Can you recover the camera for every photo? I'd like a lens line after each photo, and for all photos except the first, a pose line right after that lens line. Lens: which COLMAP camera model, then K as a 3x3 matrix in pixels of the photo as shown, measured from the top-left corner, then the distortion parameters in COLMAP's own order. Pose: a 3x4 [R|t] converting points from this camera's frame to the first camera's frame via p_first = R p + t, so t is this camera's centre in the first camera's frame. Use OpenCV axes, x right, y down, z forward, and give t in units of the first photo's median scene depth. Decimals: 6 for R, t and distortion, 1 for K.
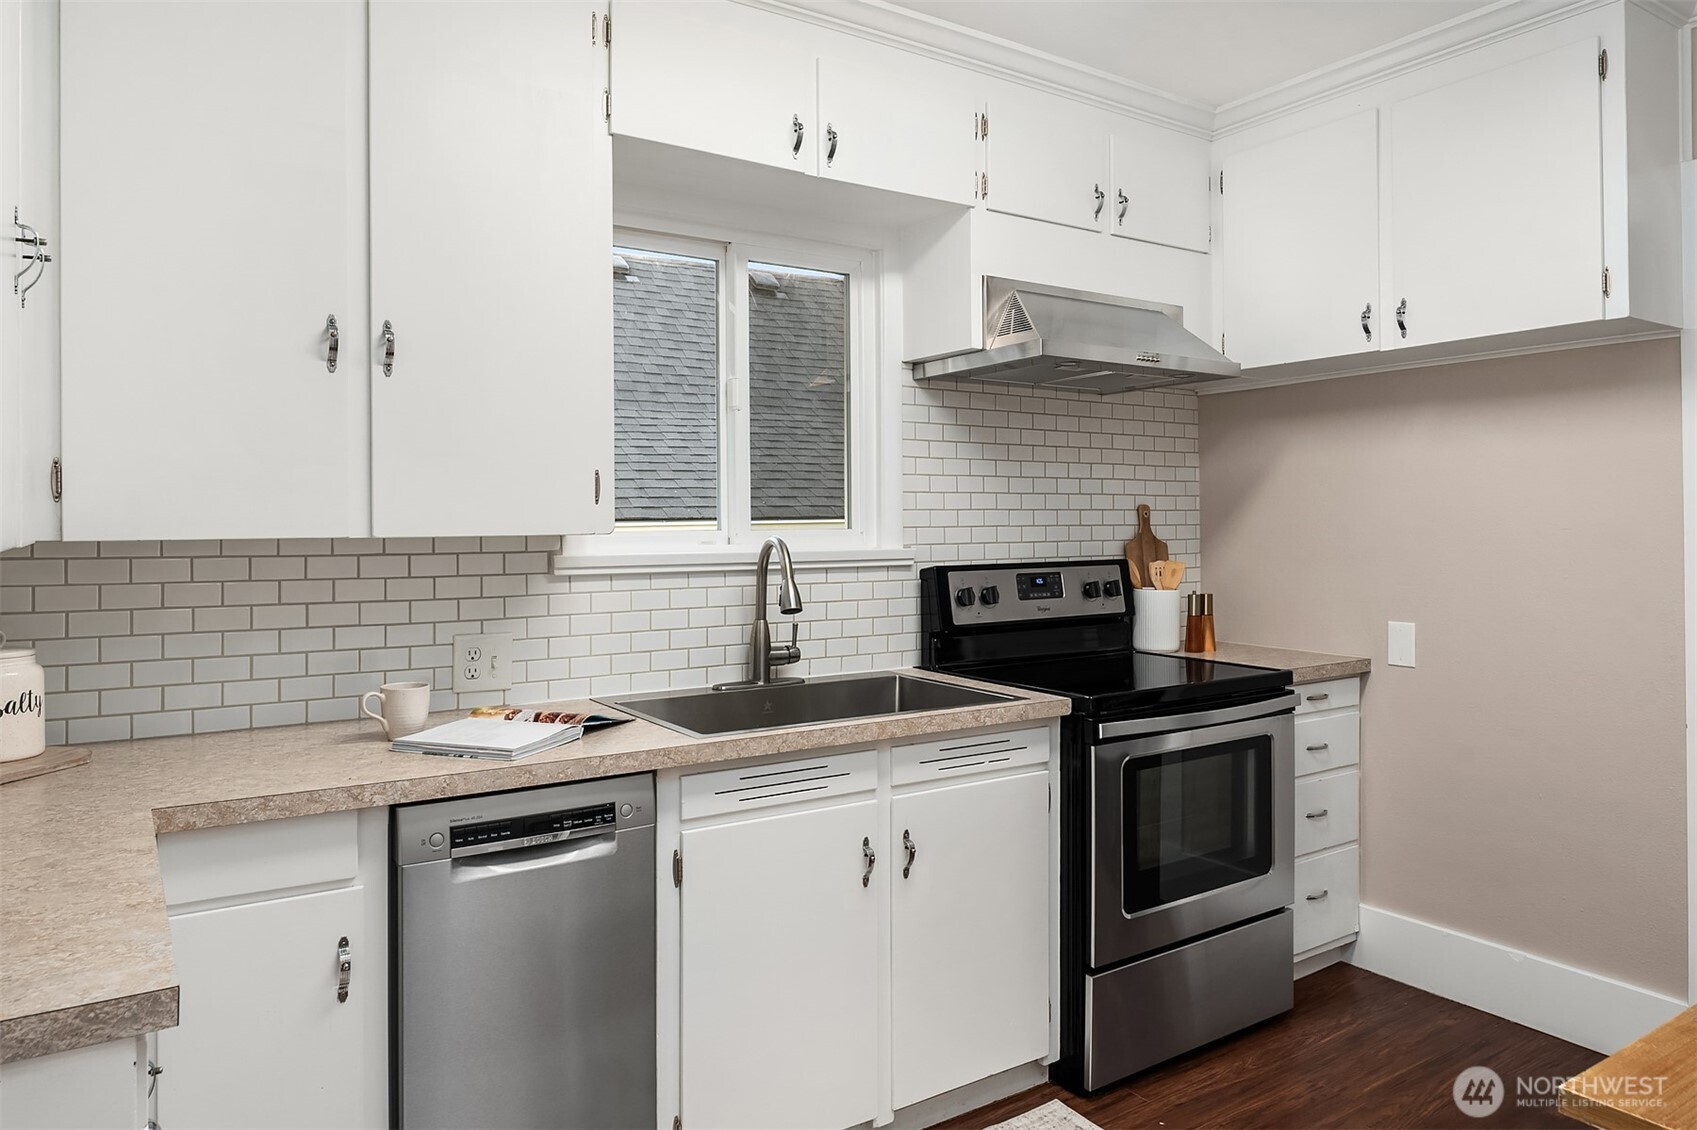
lens RADIAL K [[1123.5, 0, 846.8], [0, 1123.5, 491.4], [0, 0, 1]] dist [-0.004849, -0.000328]
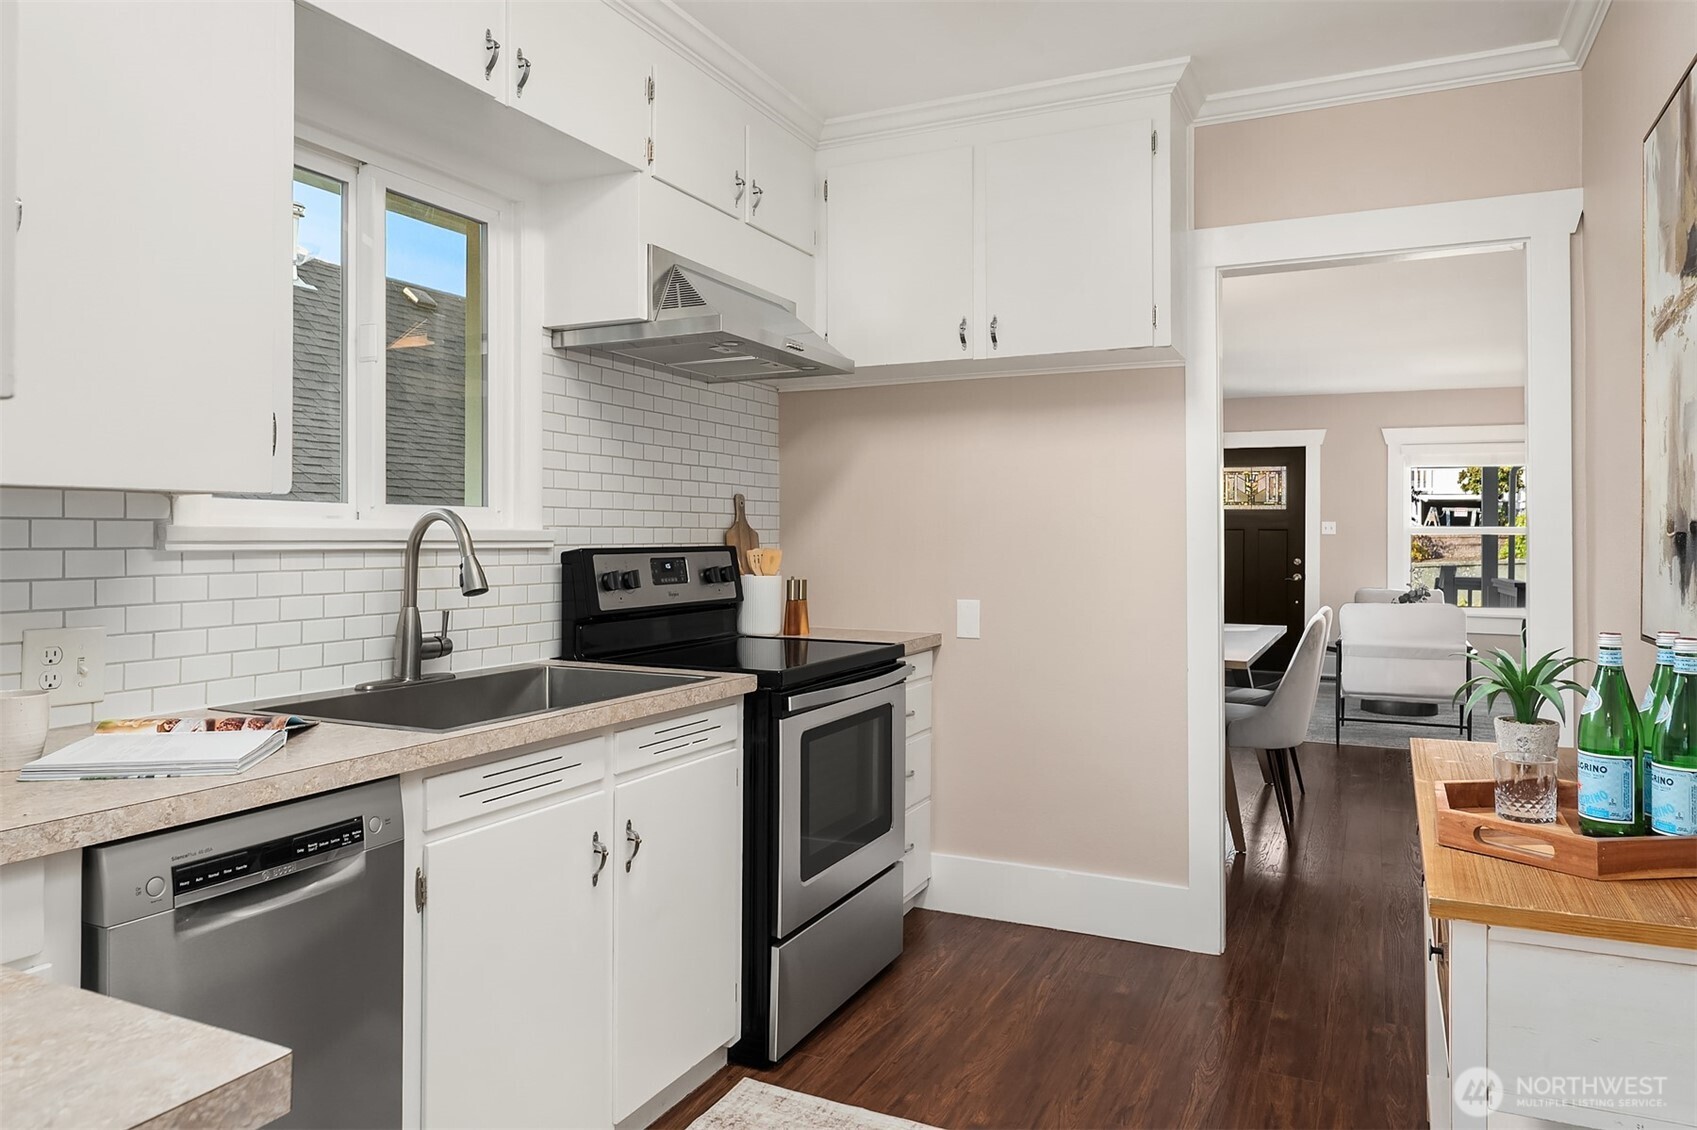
lens RADIAL K [[1140.8, 0, 850.1], [0, 1140.8, 505.8], [0, 0, 1]] dist [-0.003849, -0.000305]
pose [[0.855652, 0.021268, 0.517114, -0.236092], [-0.020145, 0.999767, -0.007787, 0.036288], [-0.517159, -0.003755, 0.855881, 0.078341]]
